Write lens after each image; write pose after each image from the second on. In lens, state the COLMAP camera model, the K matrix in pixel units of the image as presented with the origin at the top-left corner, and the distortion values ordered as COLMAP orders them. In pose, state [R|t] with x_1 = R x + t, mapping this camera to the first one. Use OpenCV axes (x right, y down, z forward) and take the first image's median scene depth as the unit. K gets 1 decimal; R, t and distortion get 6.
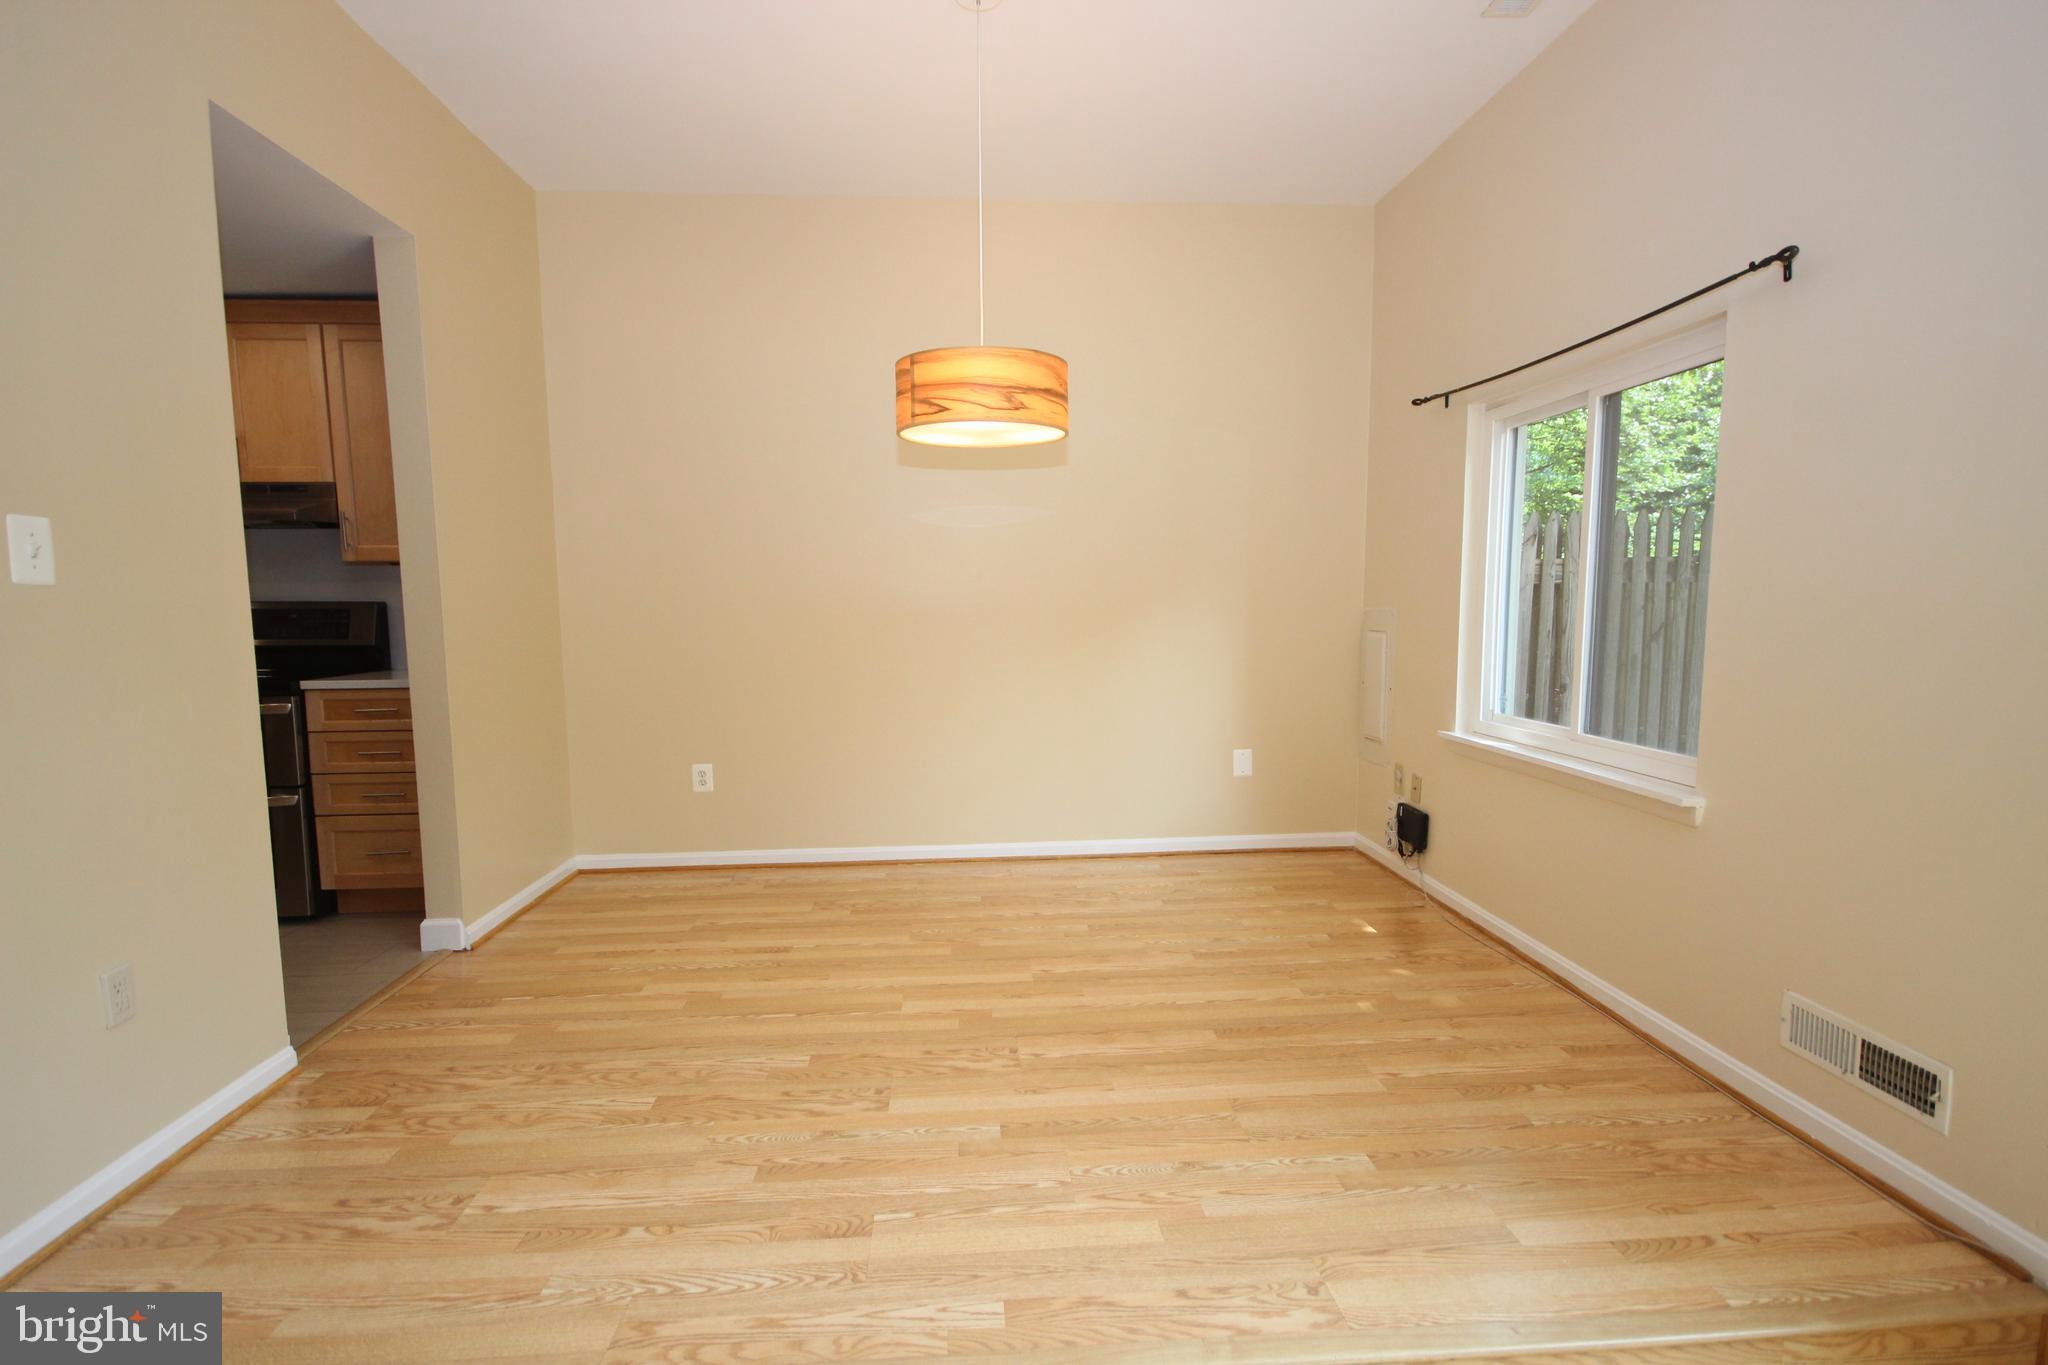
lens RADIAL K [[997.0, 0, 1031.3], [0, 997.0, 687.8], [0, 0, 1]] dist [0.027821, -0.022673]
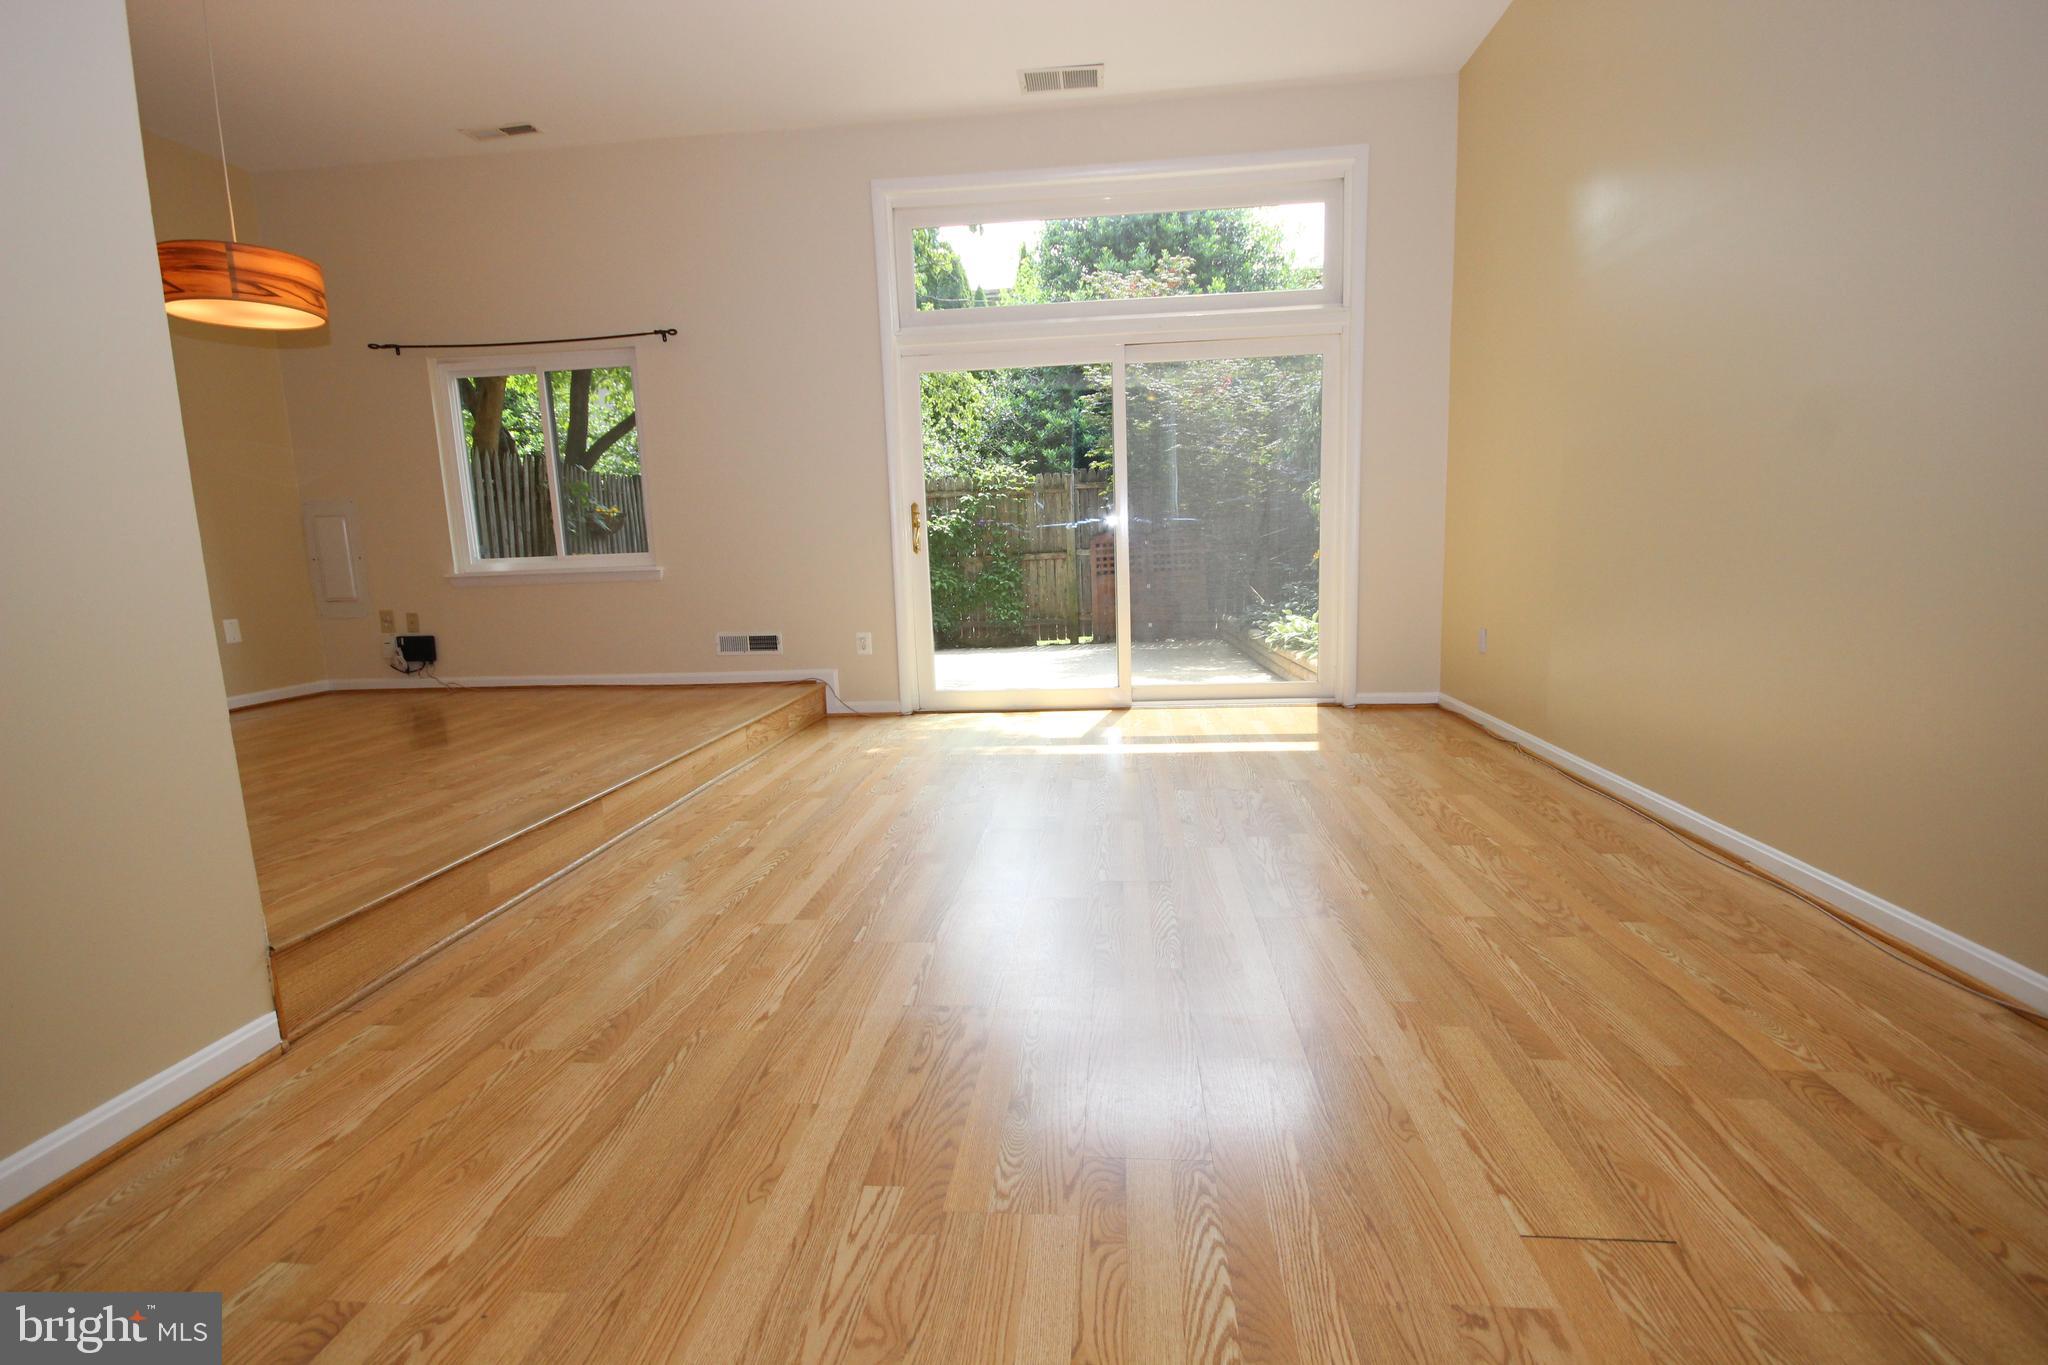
lens RADIAL K [[960.6, 0, 1032.0], [0, 960.6, 686.4], [0, 0, 1]] dist [0.000753, 0.000418]
pose [[0.167846, -0.141559, 0.975597, -1.002095], [0.125626, 0.984639, 0.121258, 0.165756], [-0.977776, 0.102207, 0.183051, -0.133125]]
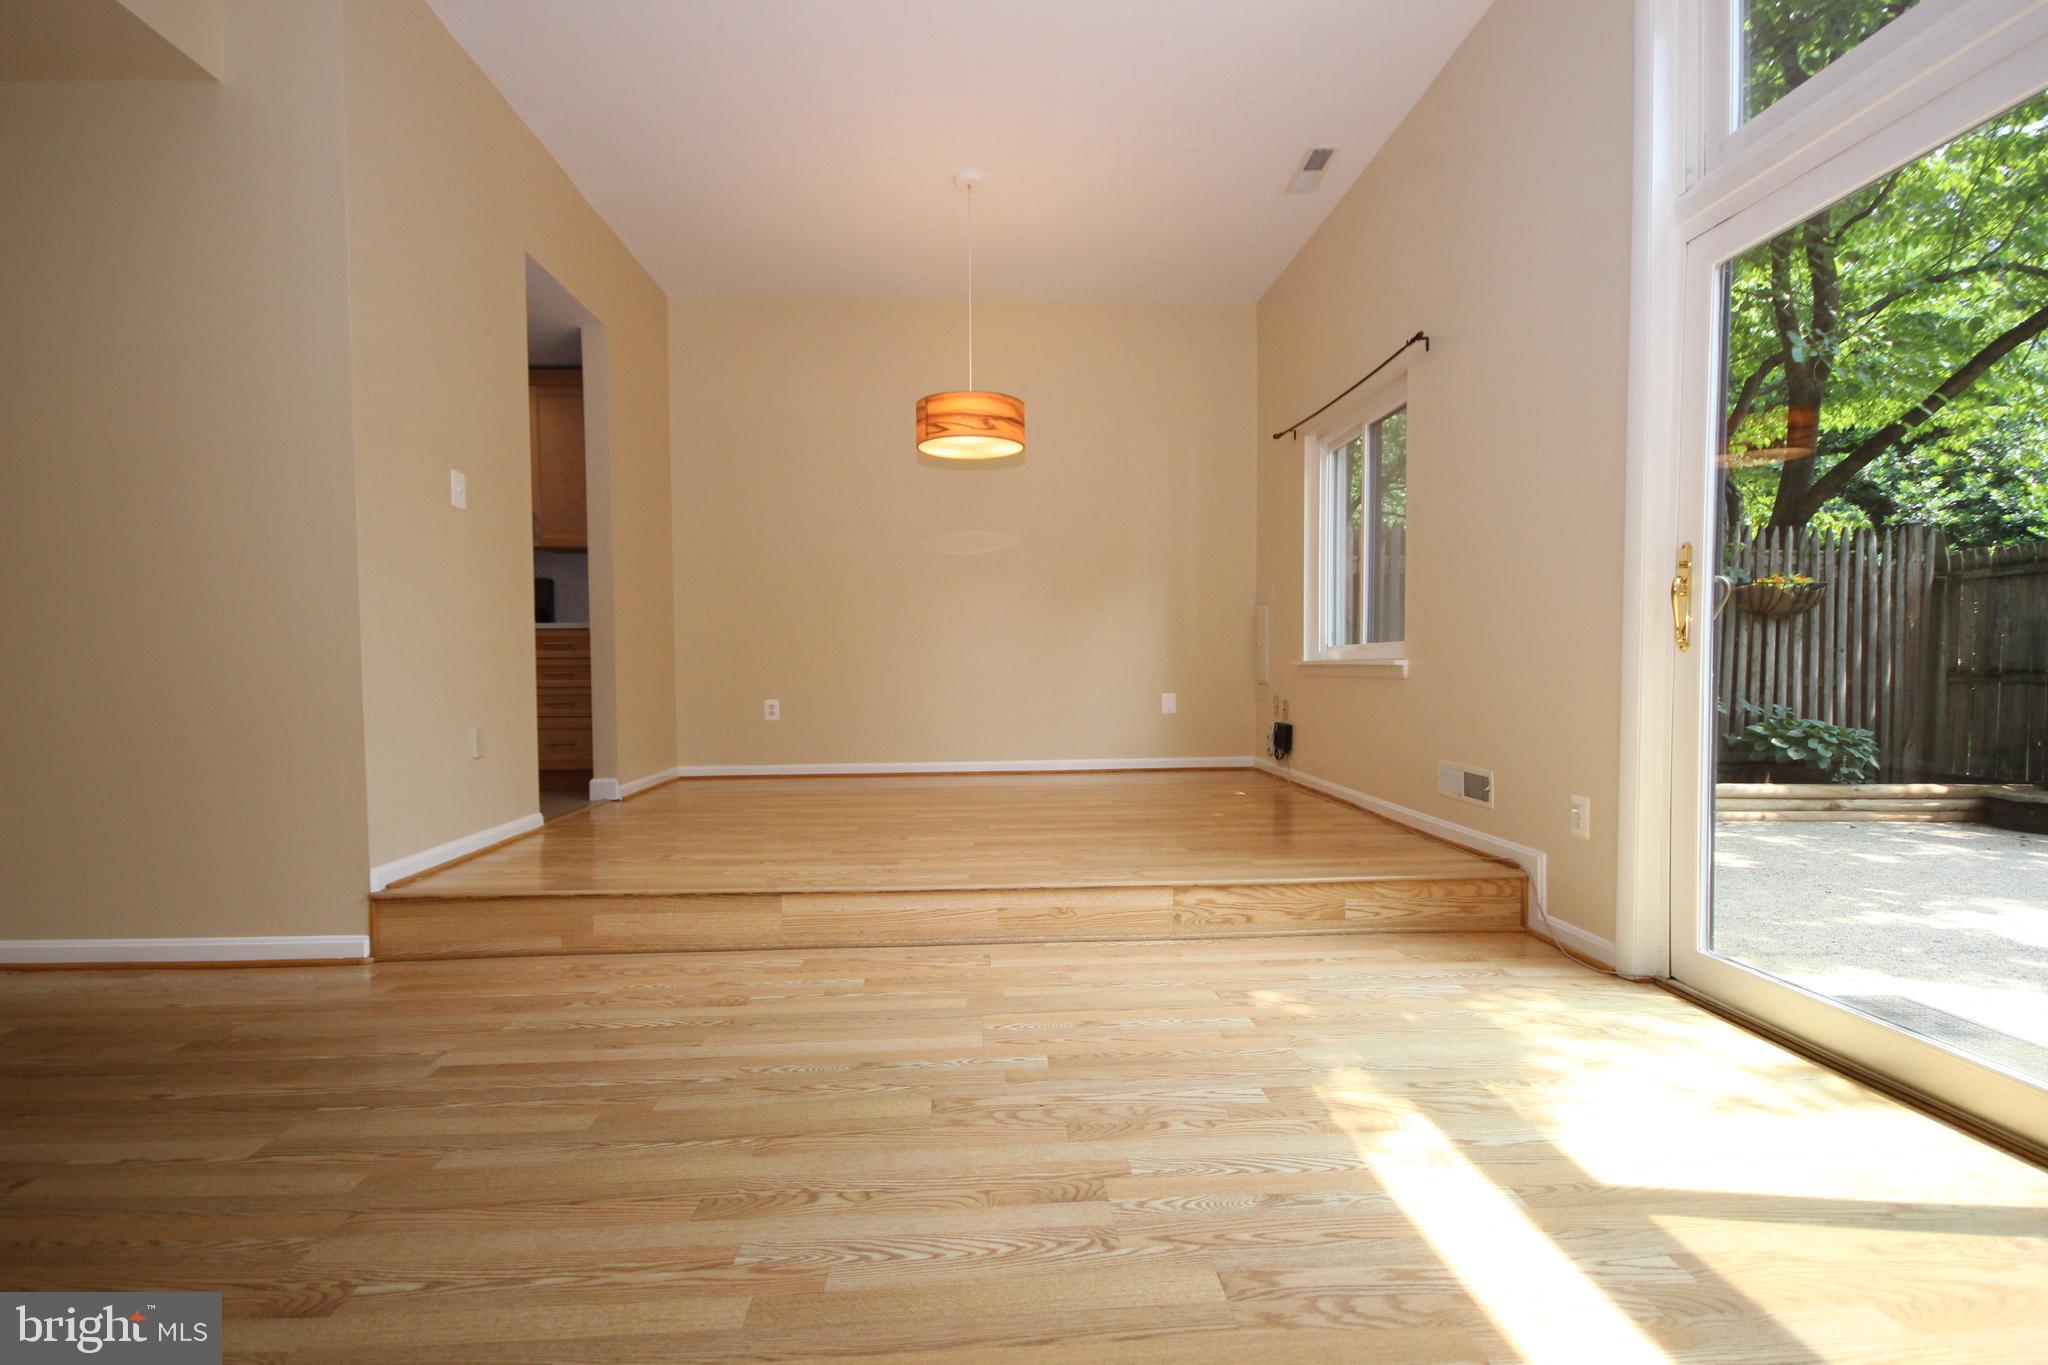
lens RADIAL K [[983.4, 0, 1024.0], [0, 983.4, 682.5], [0, 0, 1]] dist [-0.003076, -0.000915]
pose [[0.999764, 0.003226, -0.021478, 0.061652], [-0.004818, 0.997210, -0.074495, 0.203827], [0.021178, 0.074581, 0.996990, -0.456567]]
